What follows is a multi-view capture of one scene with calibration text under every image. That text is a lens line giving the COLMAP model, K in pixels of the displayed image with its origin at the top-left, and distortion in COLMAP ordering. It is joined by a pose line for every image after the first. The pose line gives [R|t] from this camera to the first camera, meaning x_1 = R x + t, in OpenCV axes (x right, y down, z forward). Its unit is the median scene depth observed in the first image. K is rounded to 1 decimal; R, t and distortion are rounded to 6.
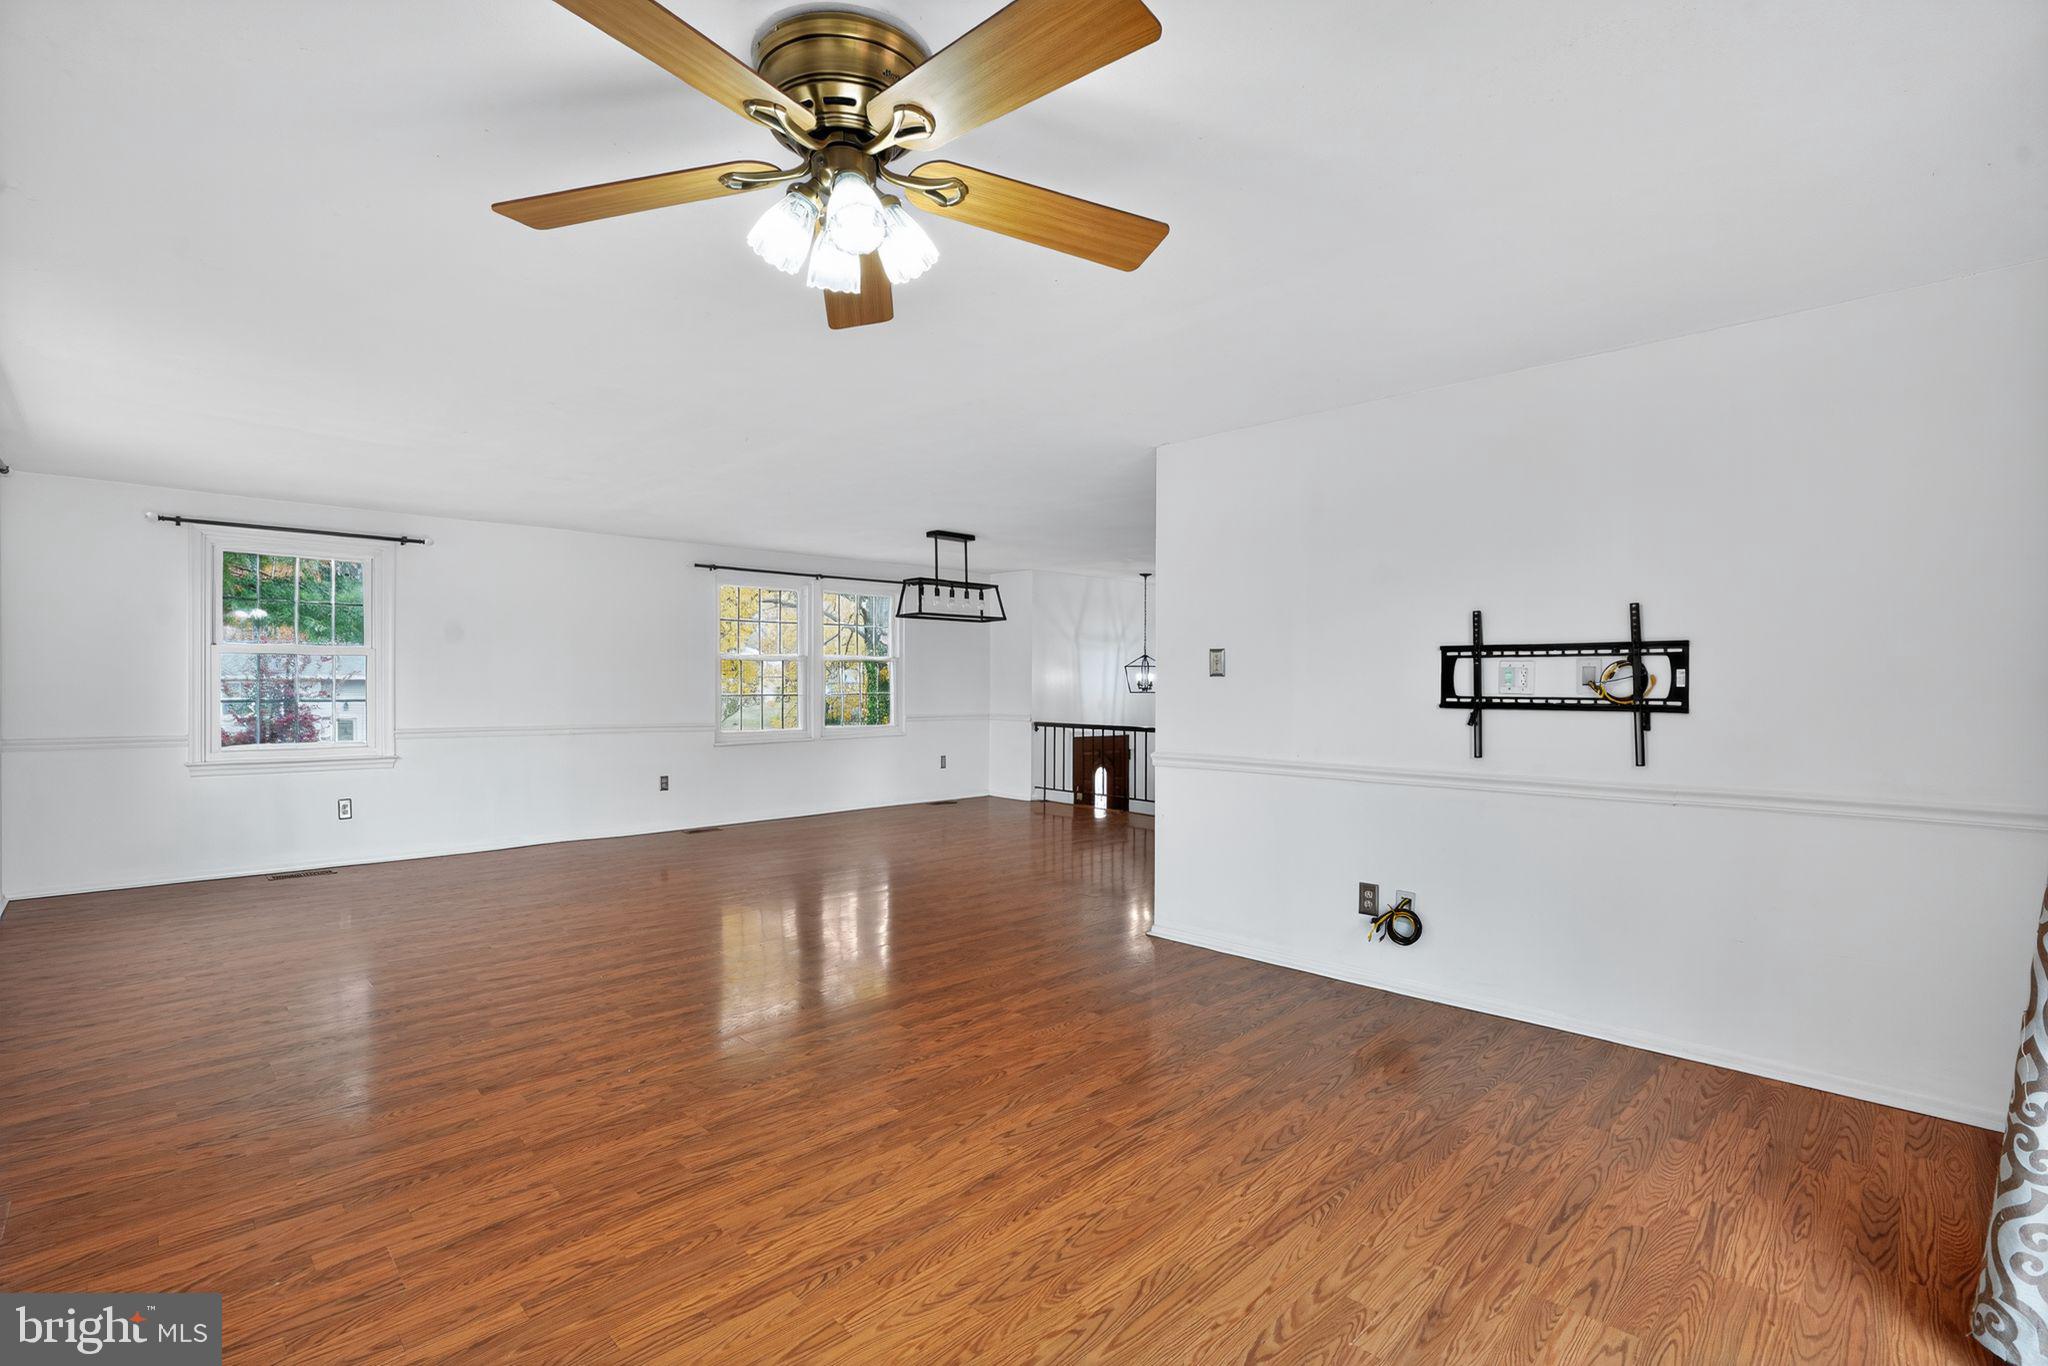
lens RADIAL K [[945.2, 0, 1027.6], [0, 945.2, 696.7], [0, 0, 1]] dist [-0.073001, 0.032351]
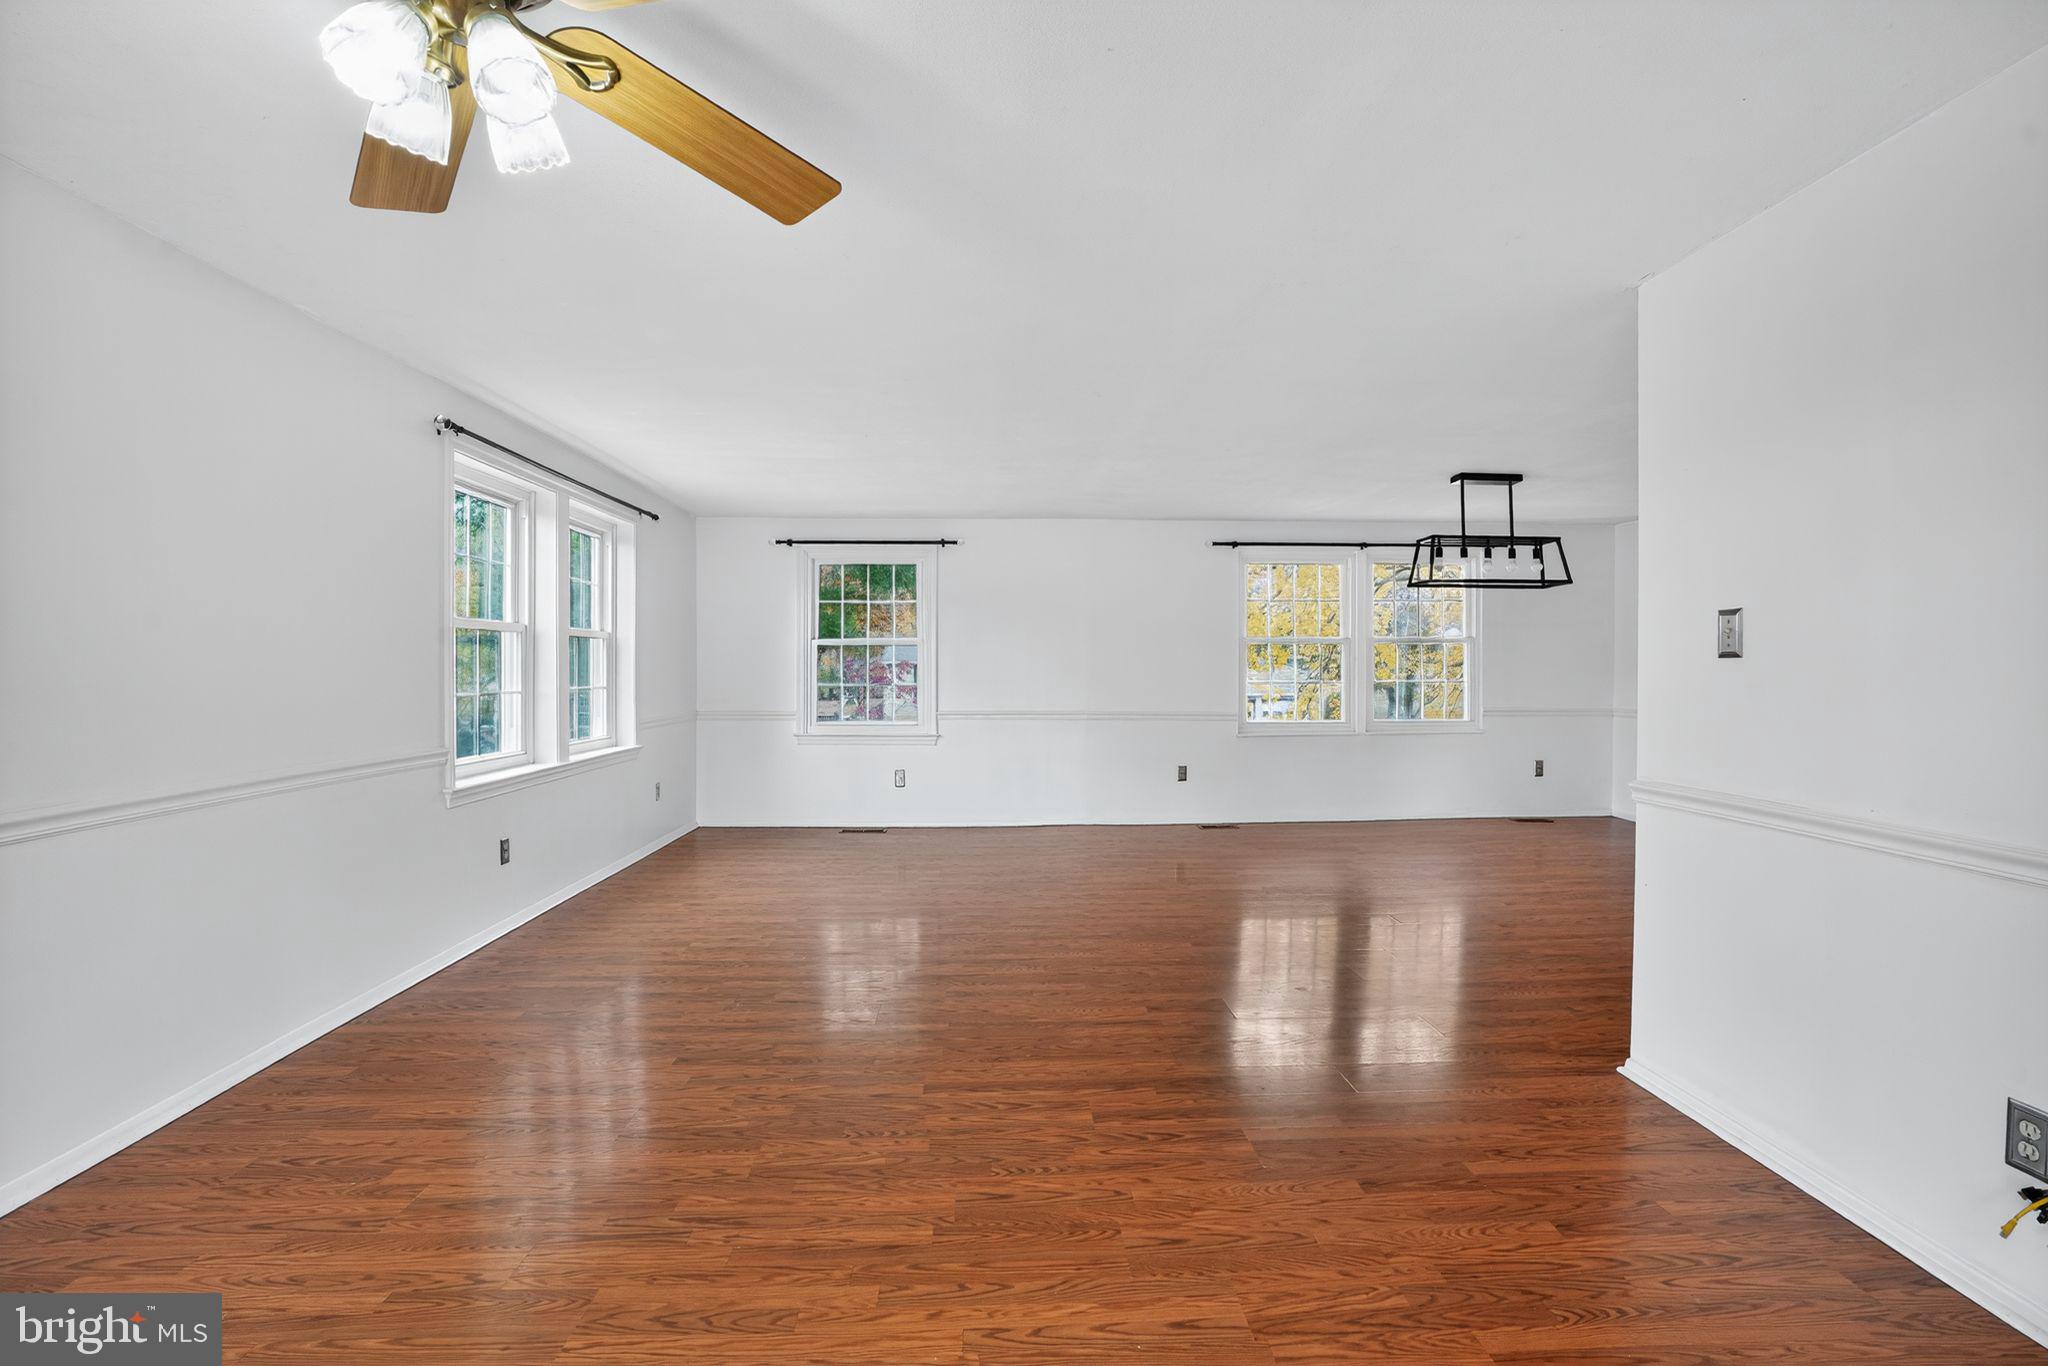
lens RADIAL K [[954.8, 0, 1033.0], [0, 954.8, 676.6], [0, 0, 1]] dist [-0.065278, 0.023475]
pose [[0.743619, 0.003101, -0.668597, 0.298171], [-0.006919, 0.999971, -0.003058, -0.005827], [0.668568, 0.006900, 0.743619, 0.334945]]
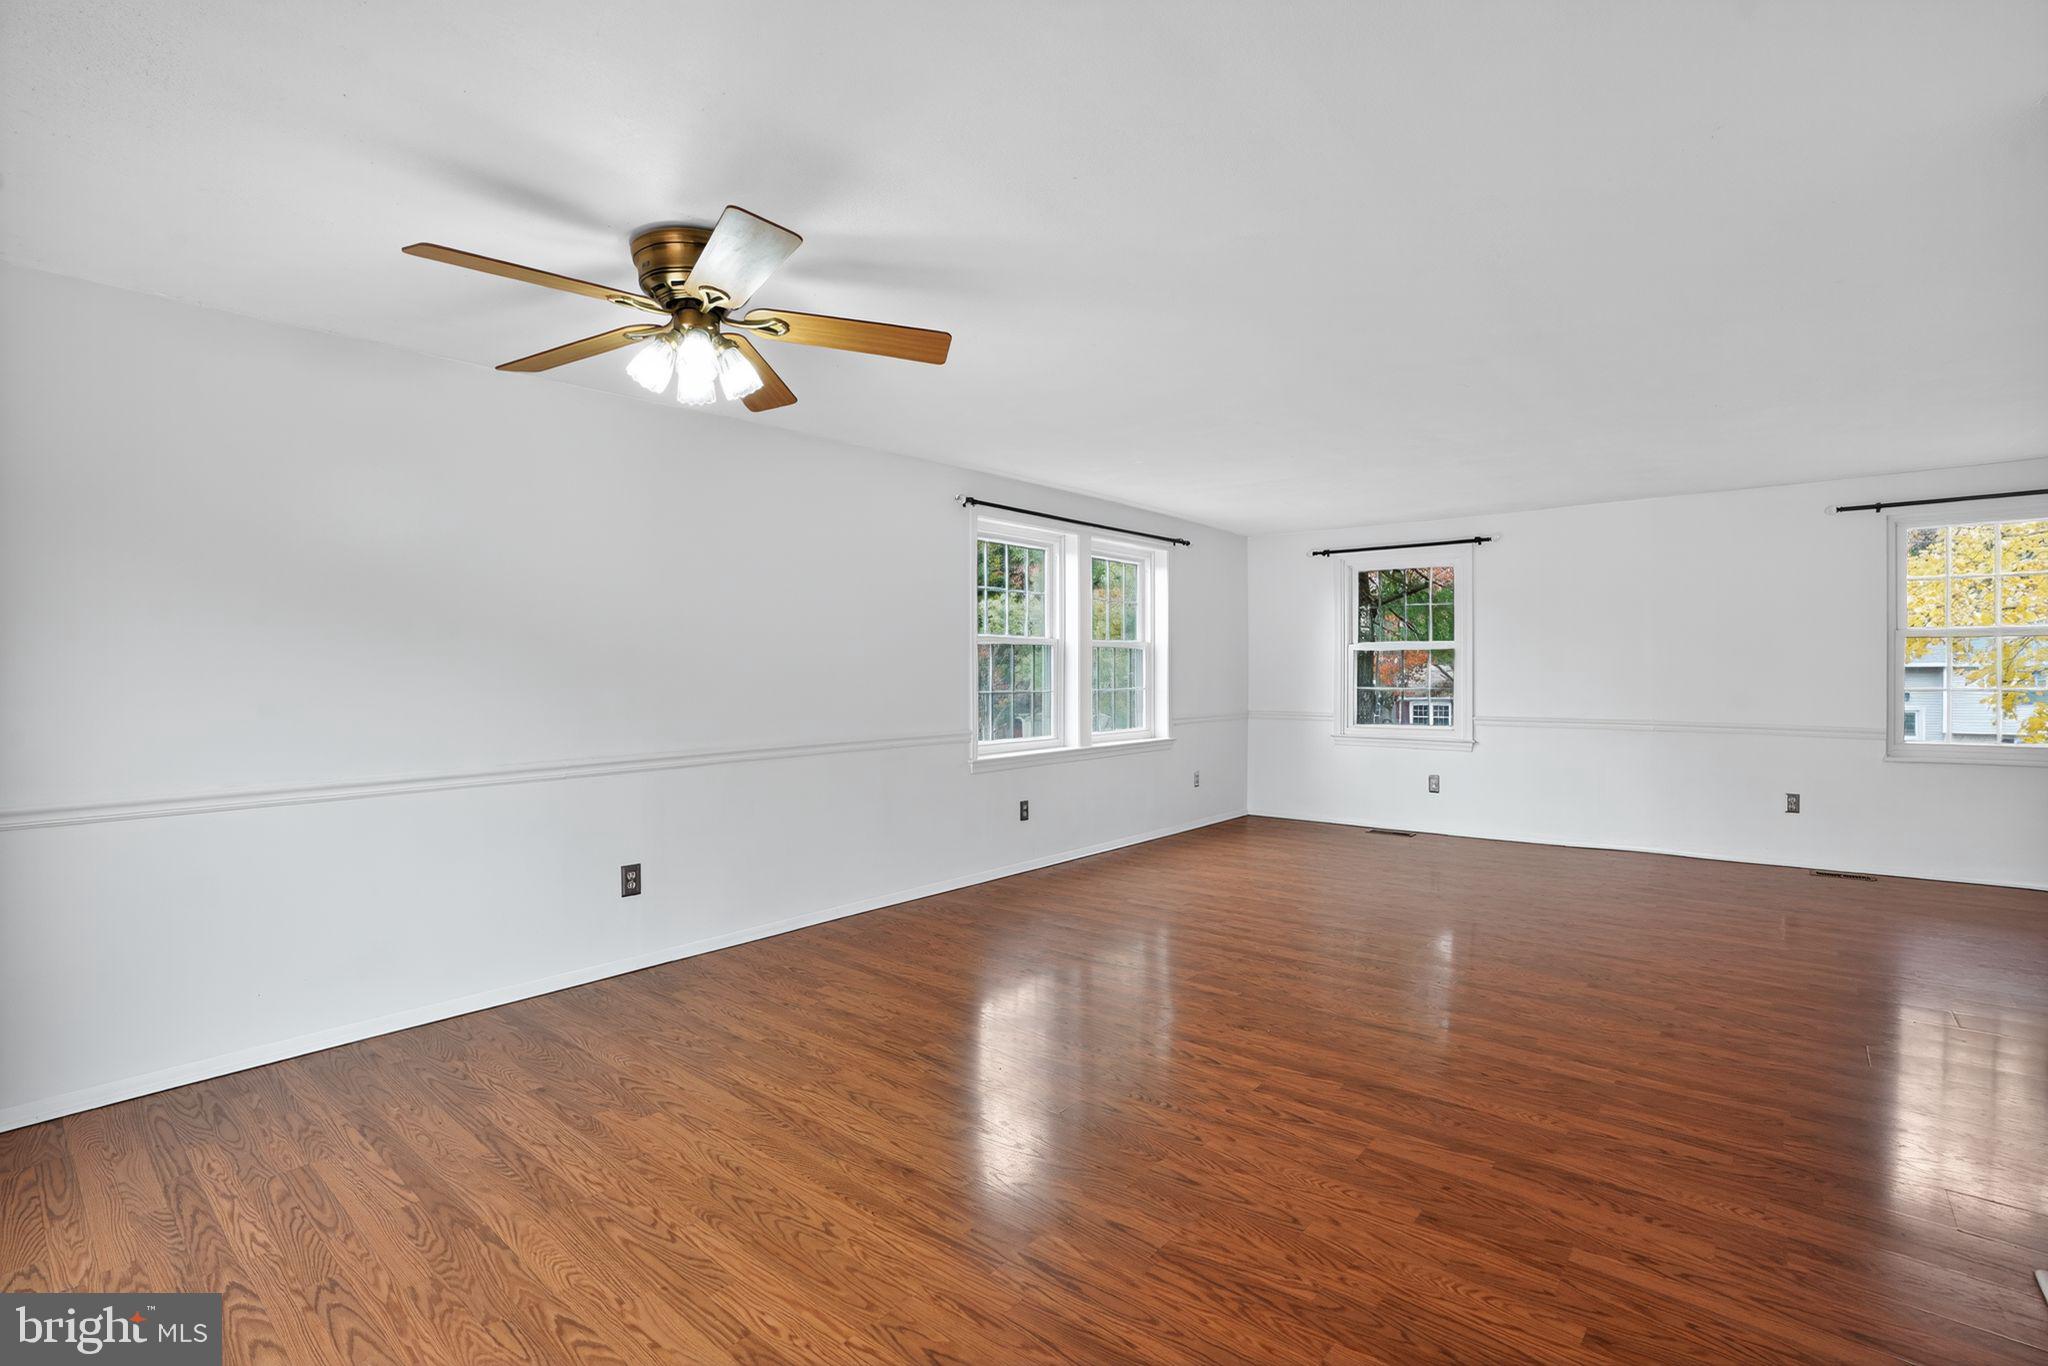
lens RADIAL K [[948.3, 0, 1036.9], [0, 948.3, 665.0], [0, 0, 1]] dist [-0.073541, 0.031620]
pose [[0.095174, -0.010467, -0.995406, 0.583790], [-0.010583, 0.999878, -0.011526, -0.009886], [0.995404, 0.011632, 0.095051, 0.621116]]
